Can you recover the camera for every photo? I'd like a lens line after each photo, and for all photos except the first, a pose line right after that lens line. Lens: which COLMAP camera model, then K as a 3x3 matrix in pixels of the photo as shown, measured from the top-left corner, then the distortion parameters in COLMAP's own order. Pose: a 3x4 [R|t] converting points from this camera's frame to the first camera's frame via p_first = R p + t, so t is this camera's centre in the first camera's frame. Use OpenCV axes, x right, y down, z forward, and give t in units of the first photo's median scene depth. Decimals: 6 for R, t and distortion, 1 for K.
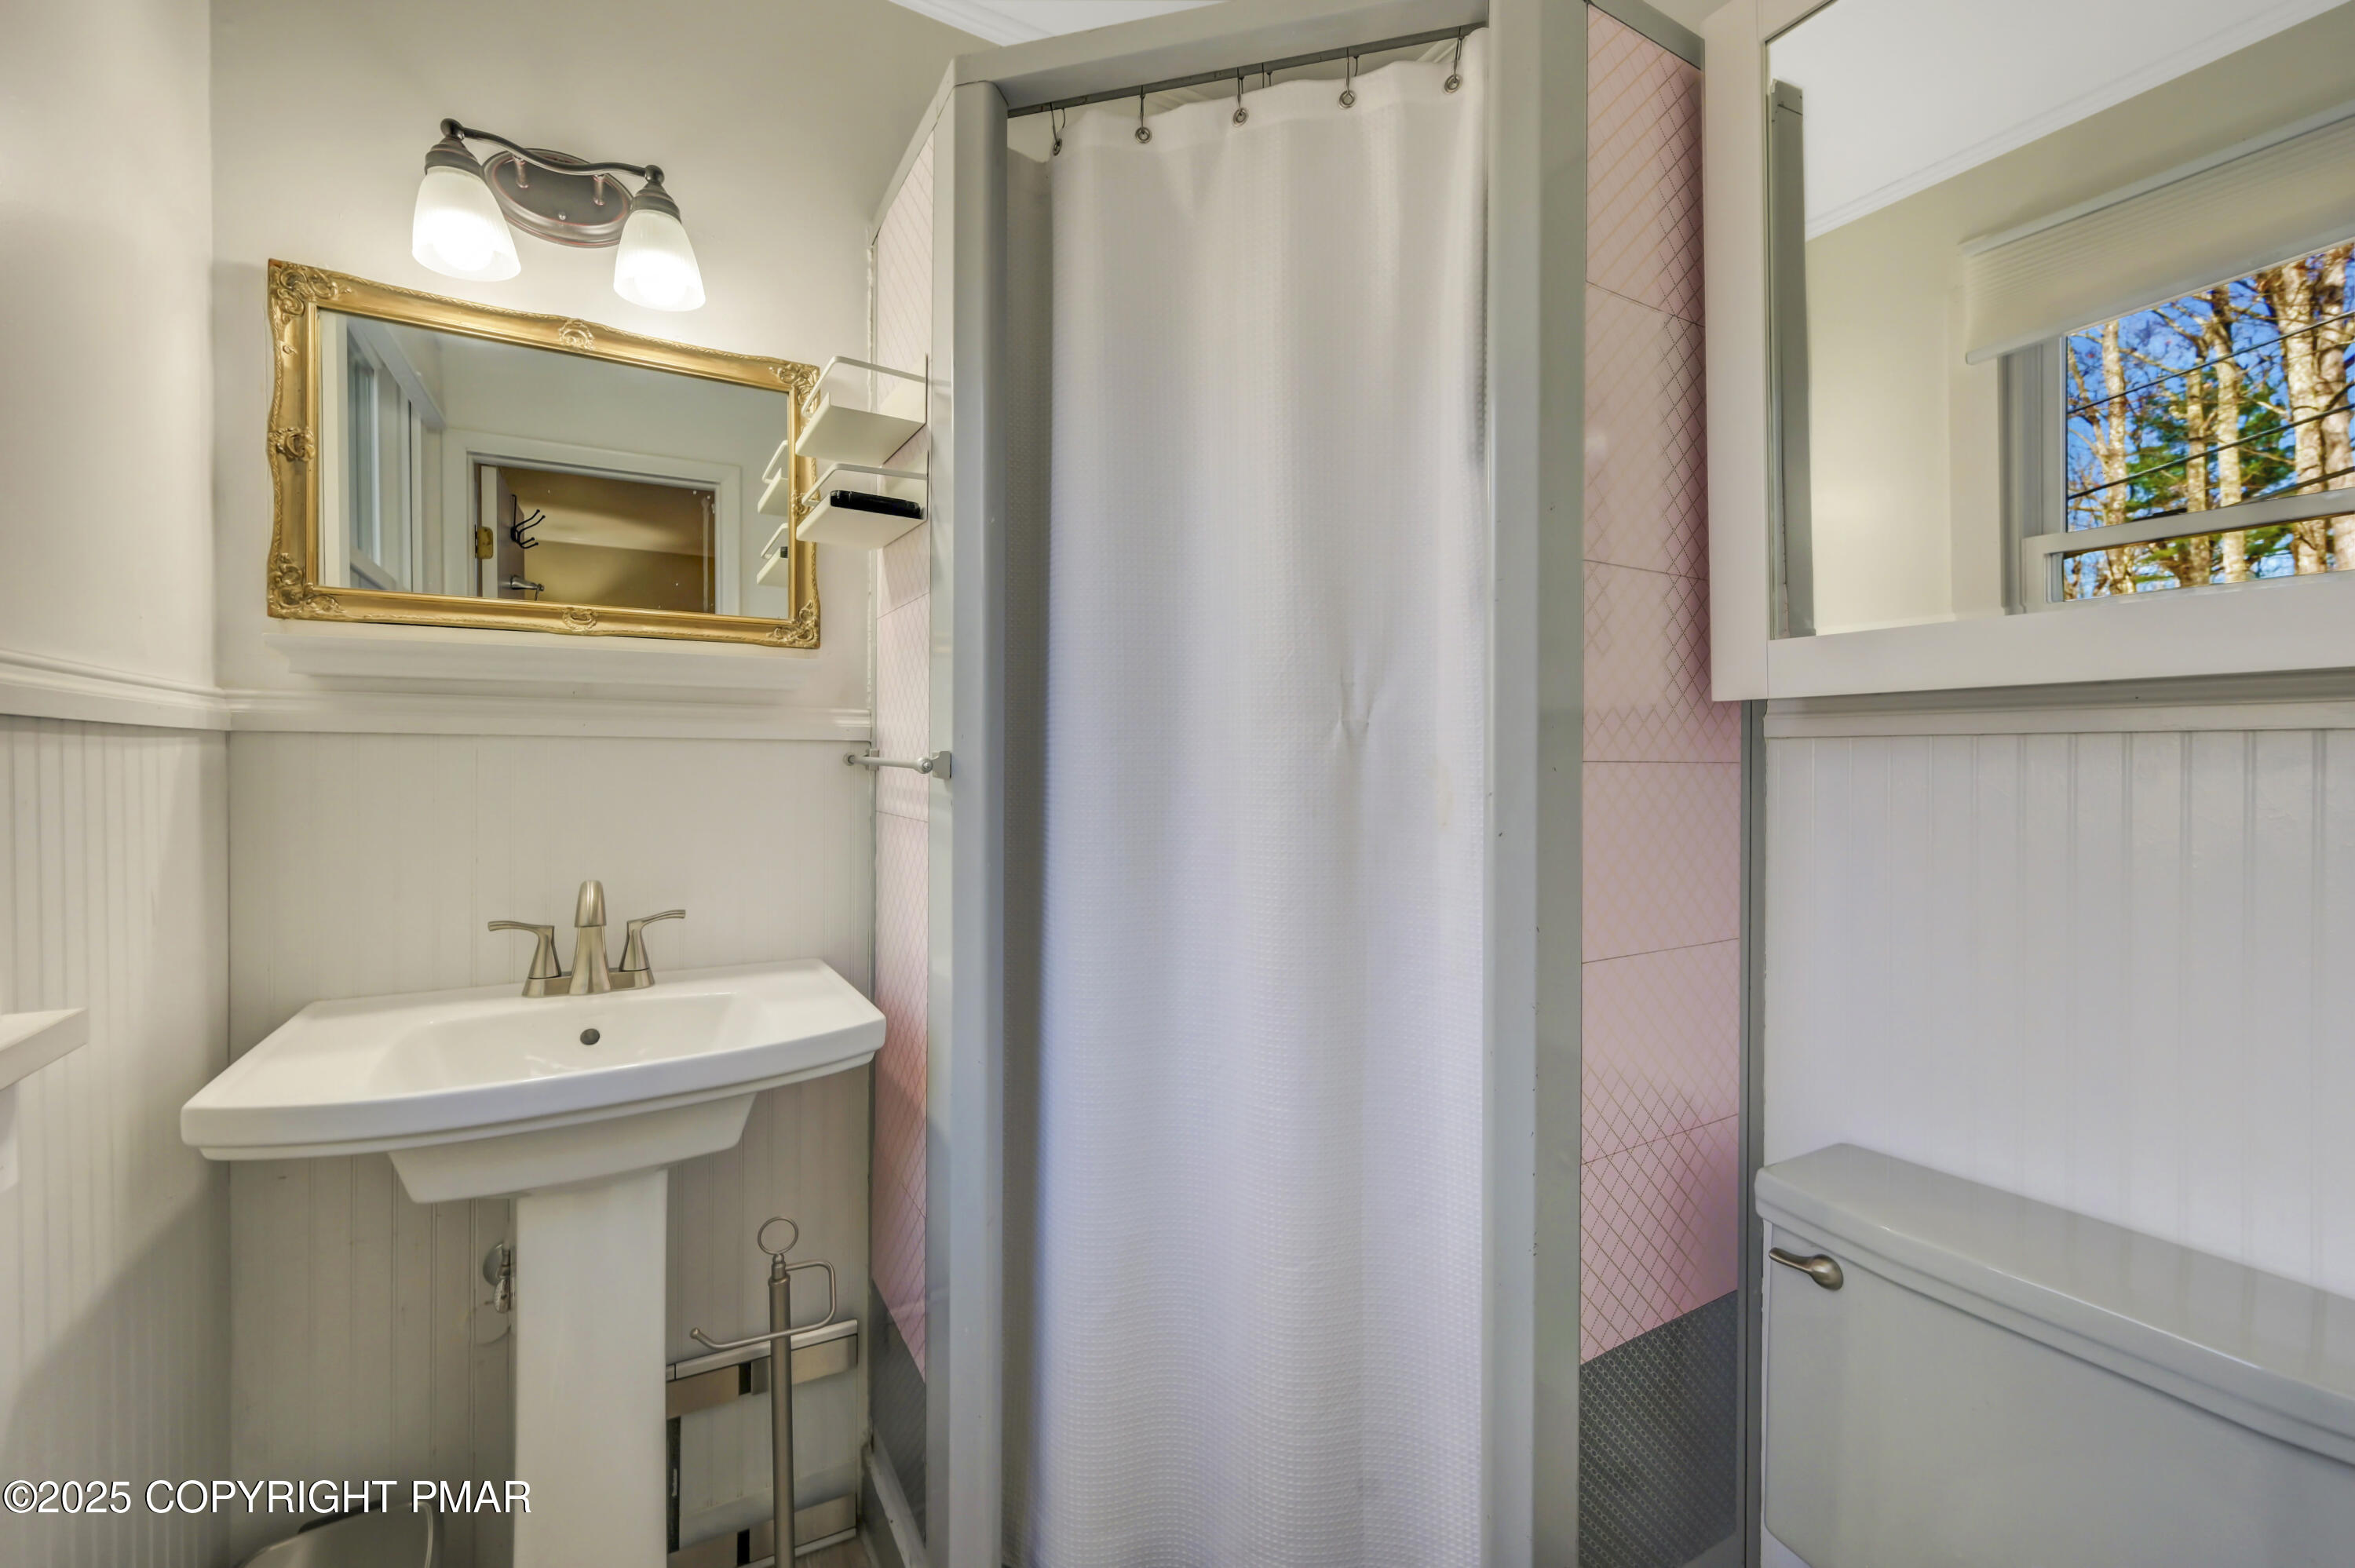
lens RADIAL K [[968.7, 0, 1172.2], [0, 968.7, 770.8], [0, 0, 1]] dist [0.000350, -0.000142]
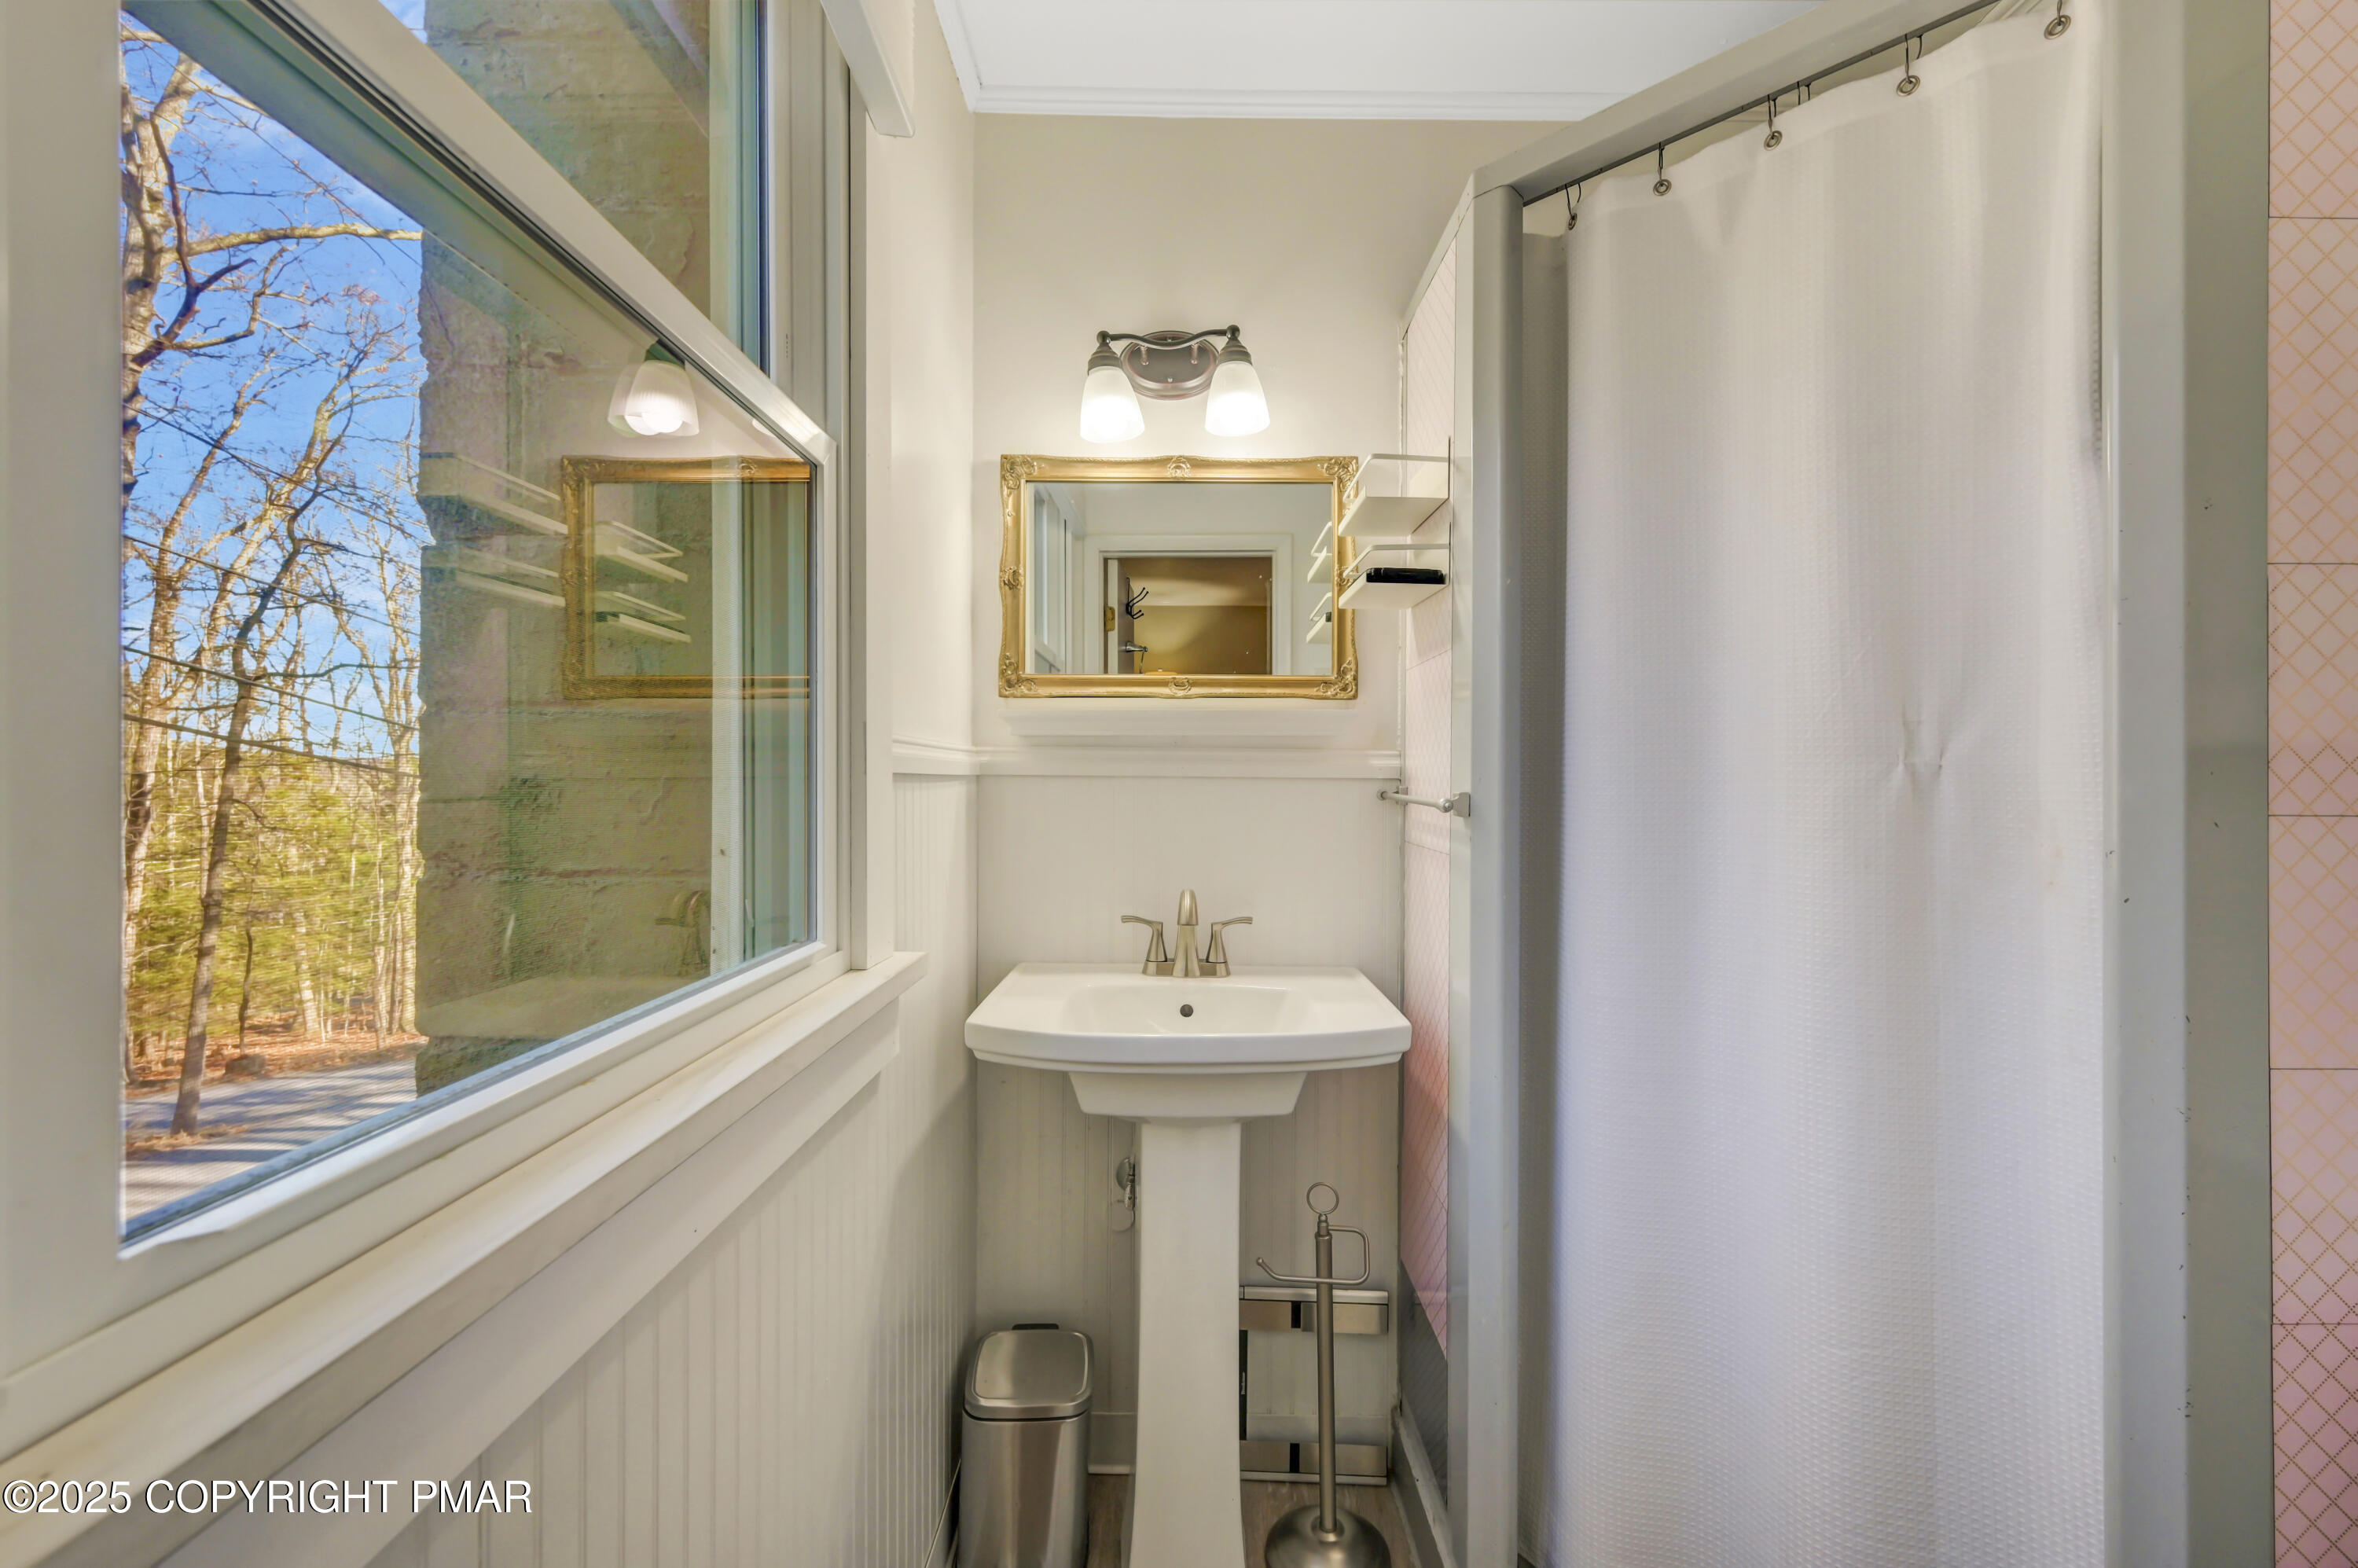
lens RADIAL K [[970.0, 0, 1173.7], [0, 970.0, 770.8], [0, 0, 1]] dist [0.000350, -0.000142]
pose [[0.859059, -0.004068, -0.511860, 0.046134], [-0.005396, 0.999841, -0.017002, -0.022551], [0.511848, 0.017368, 0.858901, -0.121539]]
